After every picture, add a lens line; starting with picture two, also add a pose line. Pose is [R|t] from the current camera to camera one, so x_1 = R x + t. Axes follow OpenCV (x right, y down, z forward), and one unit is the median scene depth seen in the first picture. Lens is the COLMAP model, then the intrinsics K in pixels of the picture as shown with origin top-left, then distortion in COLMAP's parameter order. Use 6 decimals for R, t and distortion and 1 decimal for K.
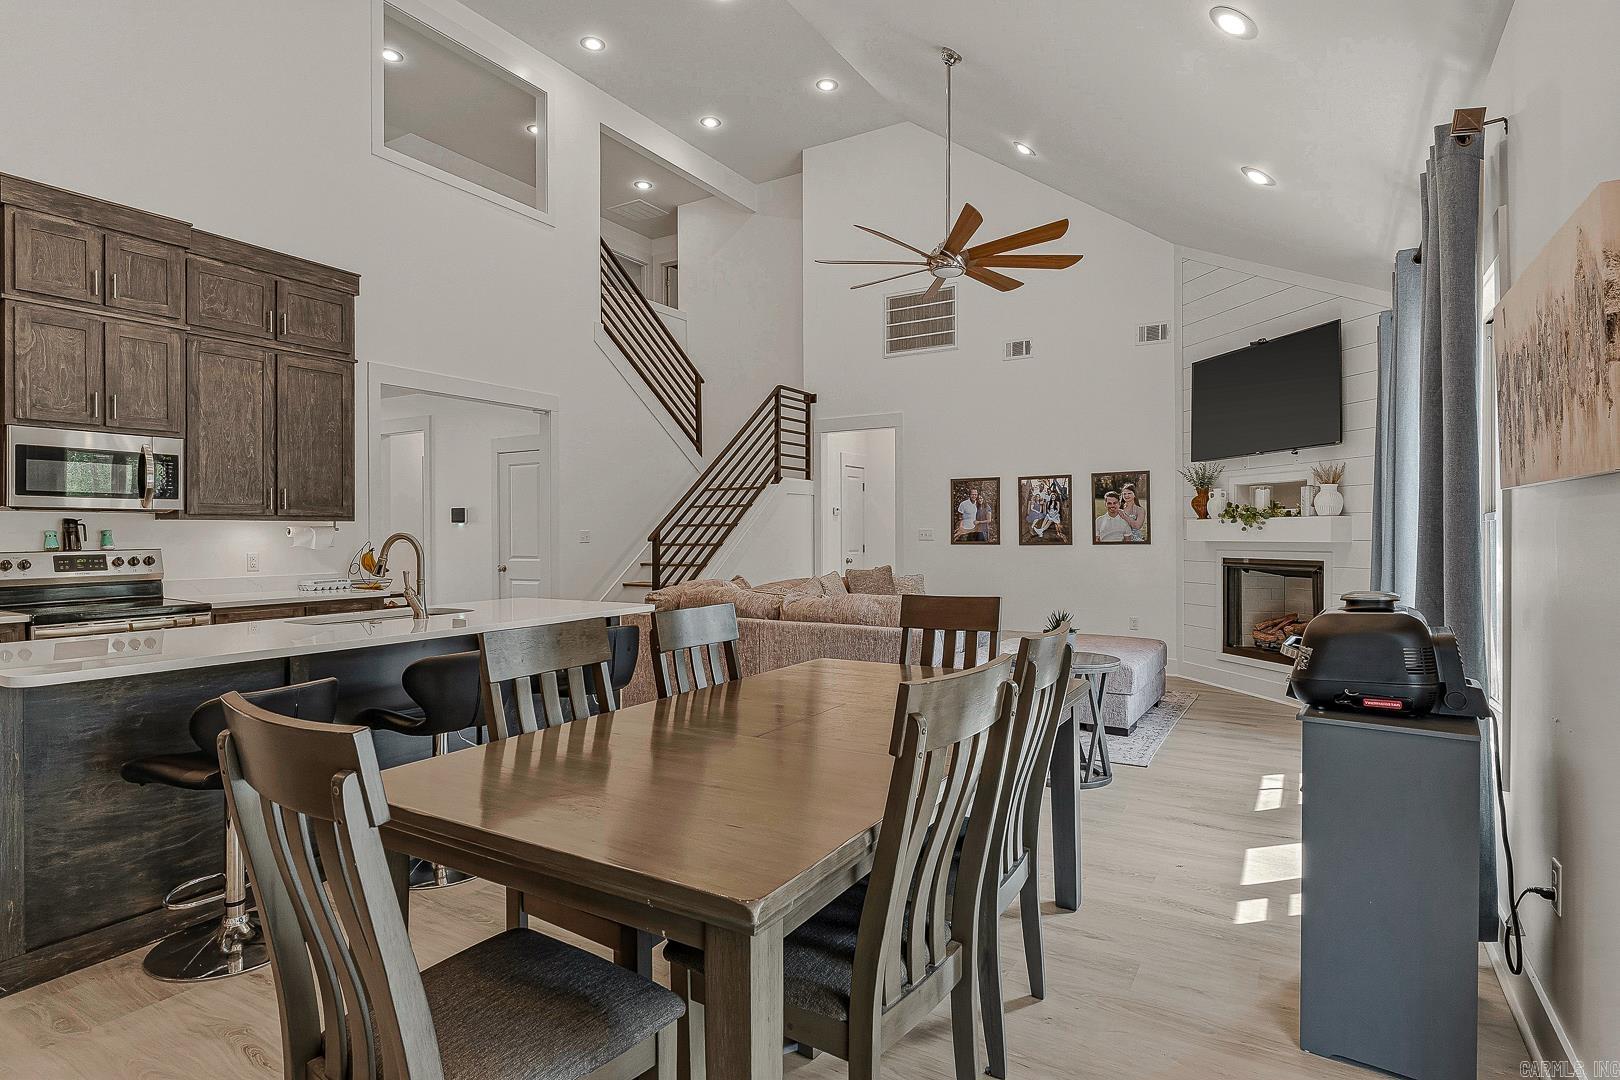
lens RADIAL K [[825.4, 0, 816.2], [0, 825.4, 538.6], [0, 0, 1]] dist [-0.017260, -0.000161]
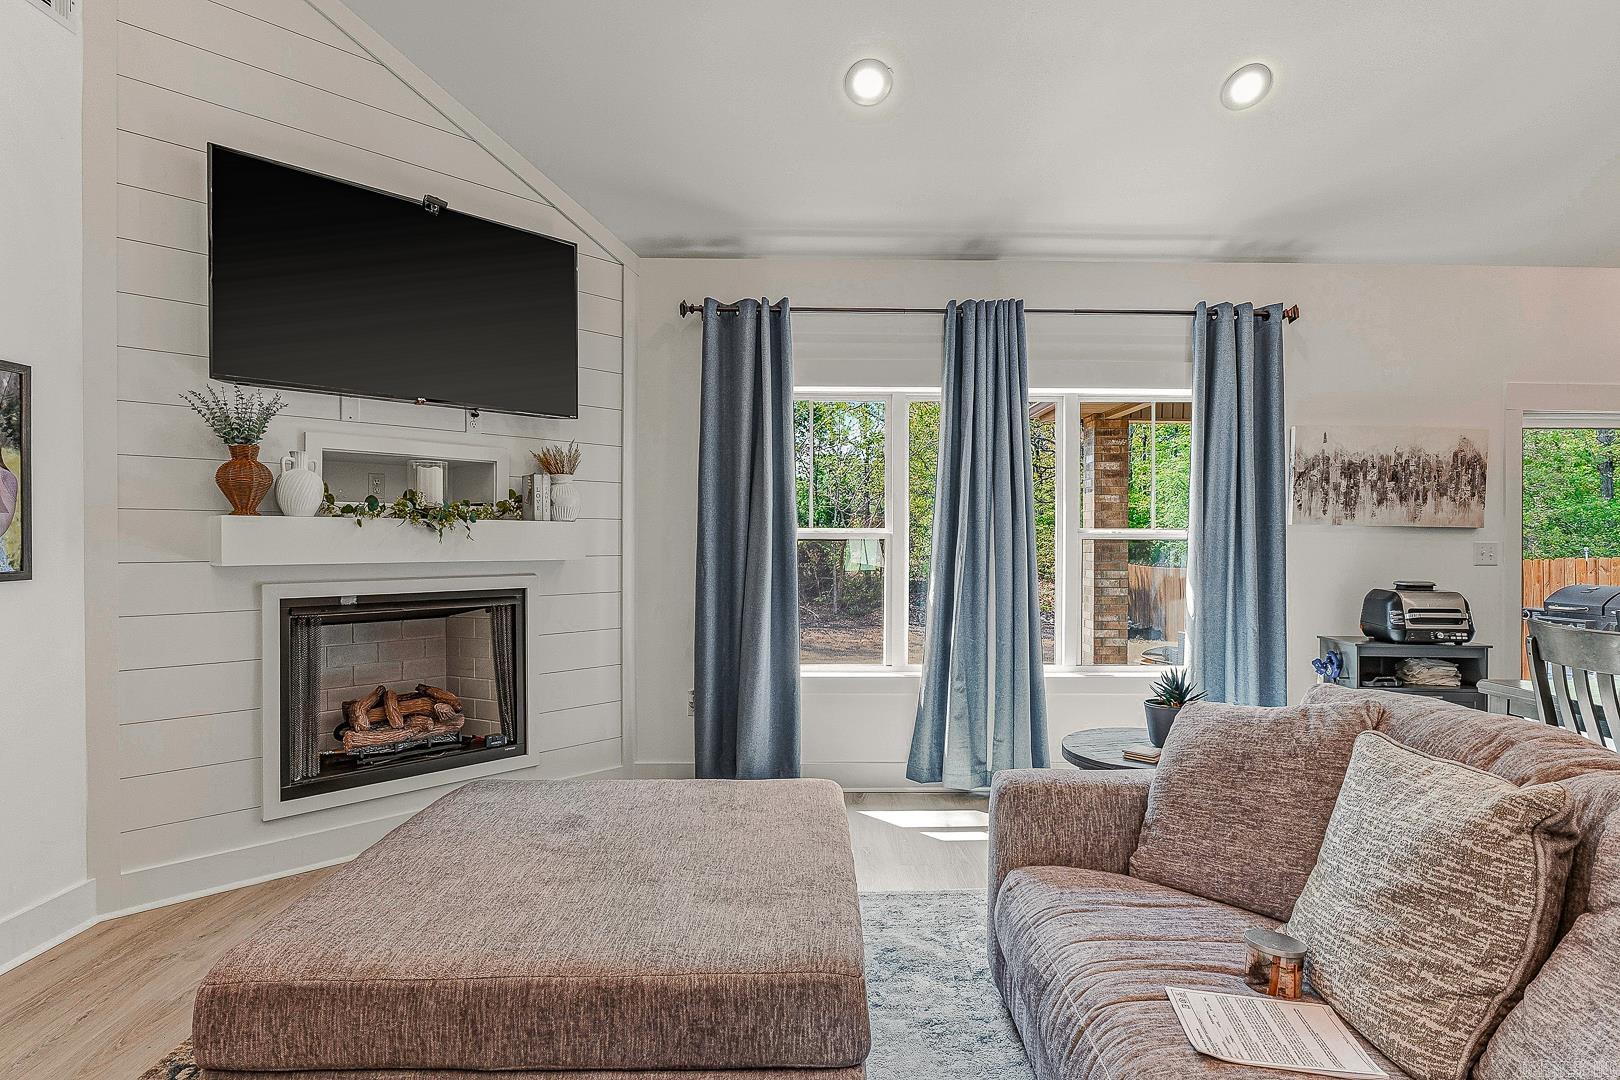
lens RADIAL K [[850.5, 0, 827.4], [0, 850.5, 545.2], [0, 0, 1]] dist [-0.016867, 0.005401]
pose [[-0.518528, -0.002808, 0.855056, -0.088438], [0.003955, 0.999976, 0.005683, -0.010209], [-0.855052, 0.006328, -0.518504, 1.101530]]
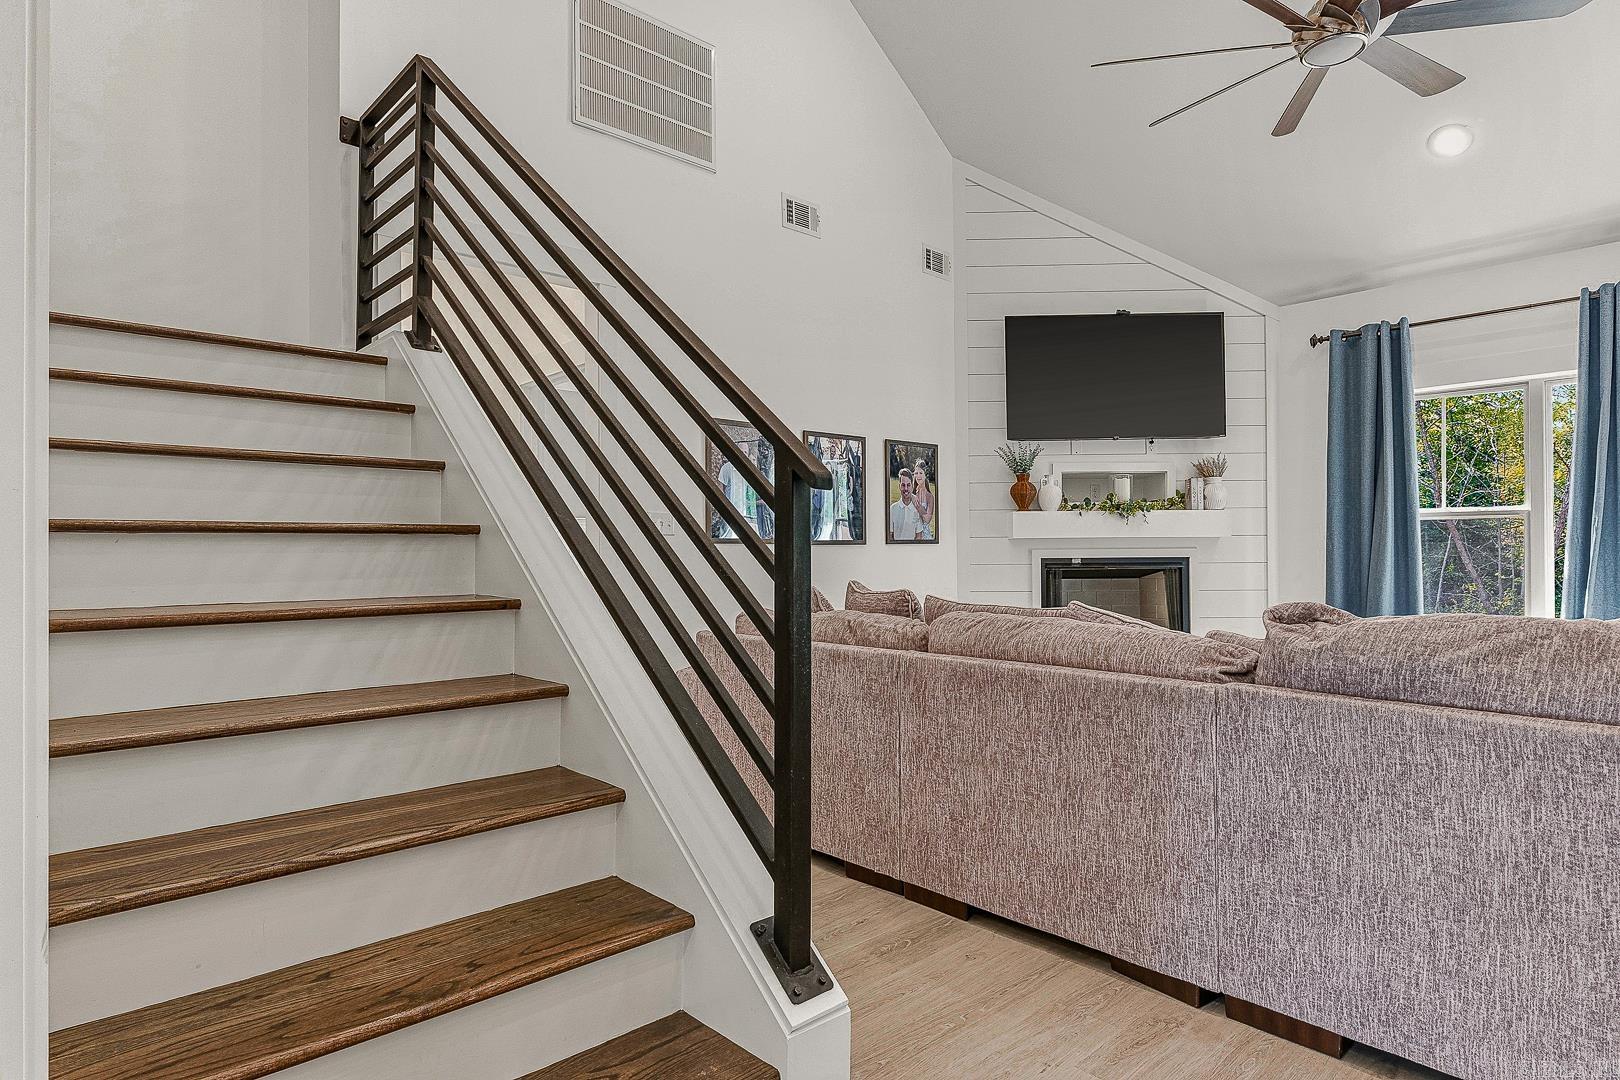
lens RADIAL K [[898.4, 0, 824.2], [0, 898.4, 549.4], [0, 0, 1]] dist [-0.003032, 0.001155]
pose [[0.285806, 0.009052, 0.958245, -0.491007], [0.010280, 0.999869, -0.012511, 0.025615], [-0.958232, 0.013427, 0.285676, 1.065470]]
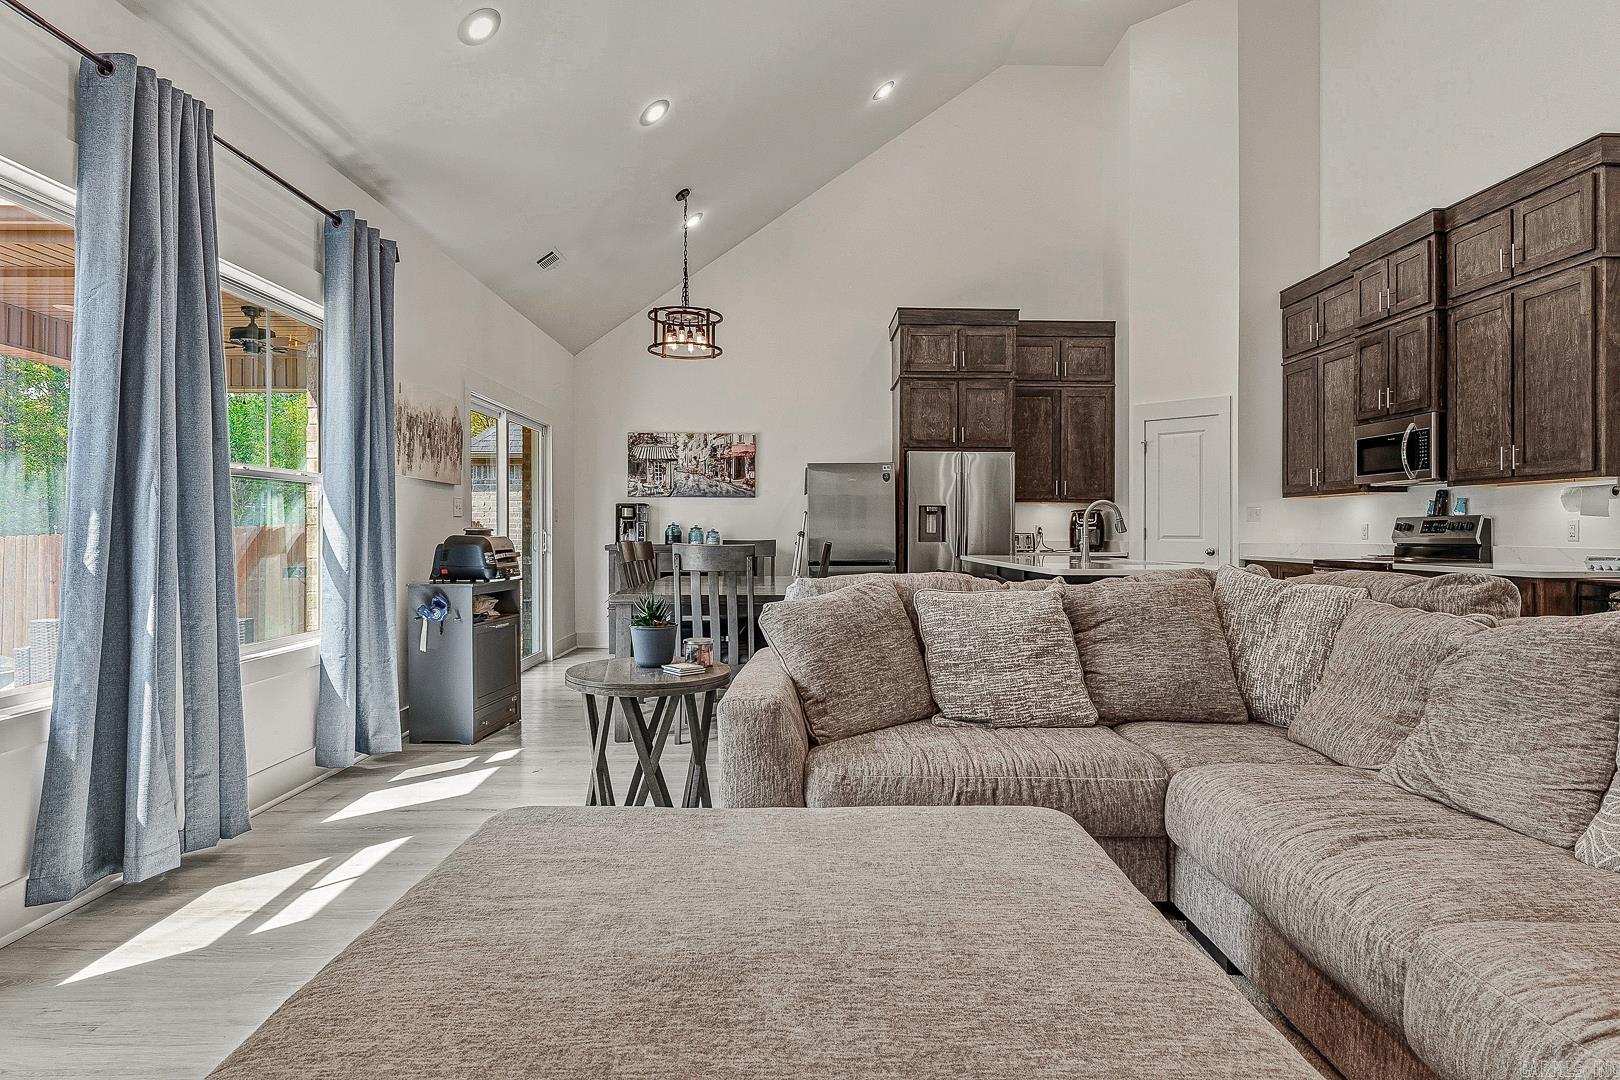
lens RADIAL K [[850.5, 0, 798.7], [0, 850.5, 518.6], [0, 0, 1]] dist [-0.016867, 0.005401]
pose [[-0.855198, -0.006400, -0.518261, 0.398127], [-0.001772, 0.999954, -0.009425, 0.023072], [0.518298, -0.007142, -0.855170, 1.169222]]
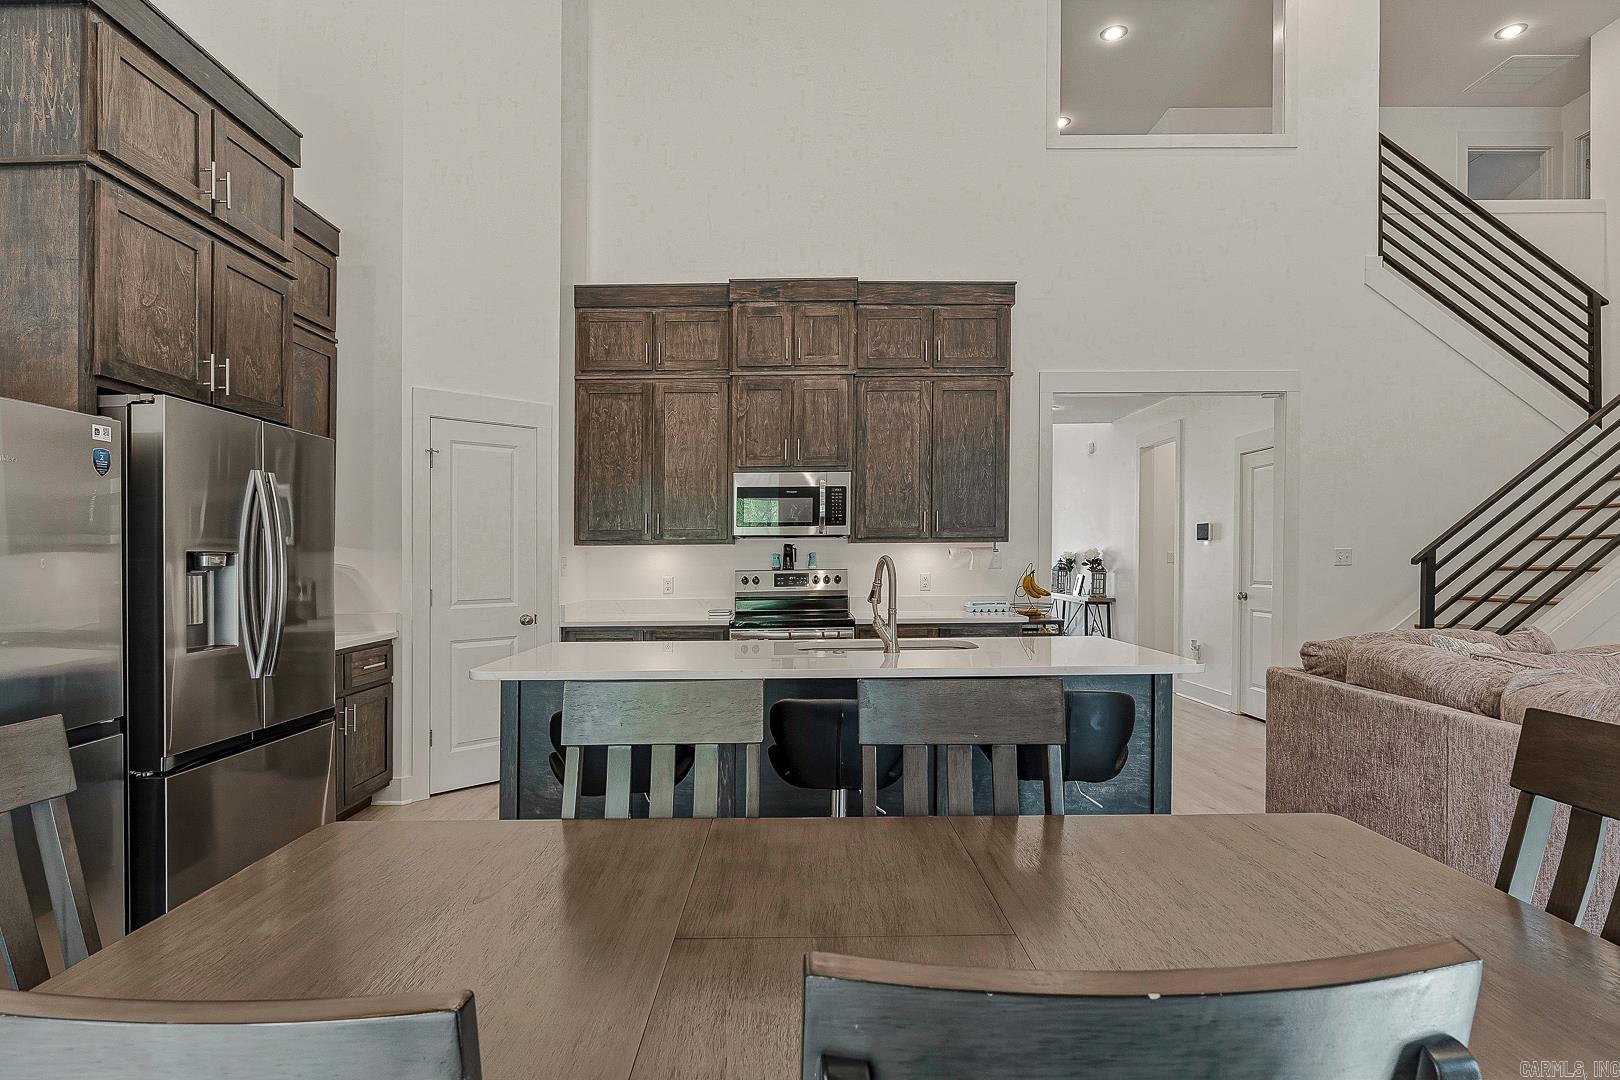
lens RADIAL K [[850.5, 0, 807.2], [0, 850.5, 554.6], [0, 0, 1]] dist [-0.016867, 0.005401]
pose [[0.504115, -0.001939, -0.863634, 0.158379], [0.000746, 0.999998, -0.001810, -0.004229], [0.863636, 0.000268, 0.504116, 0.277773]]
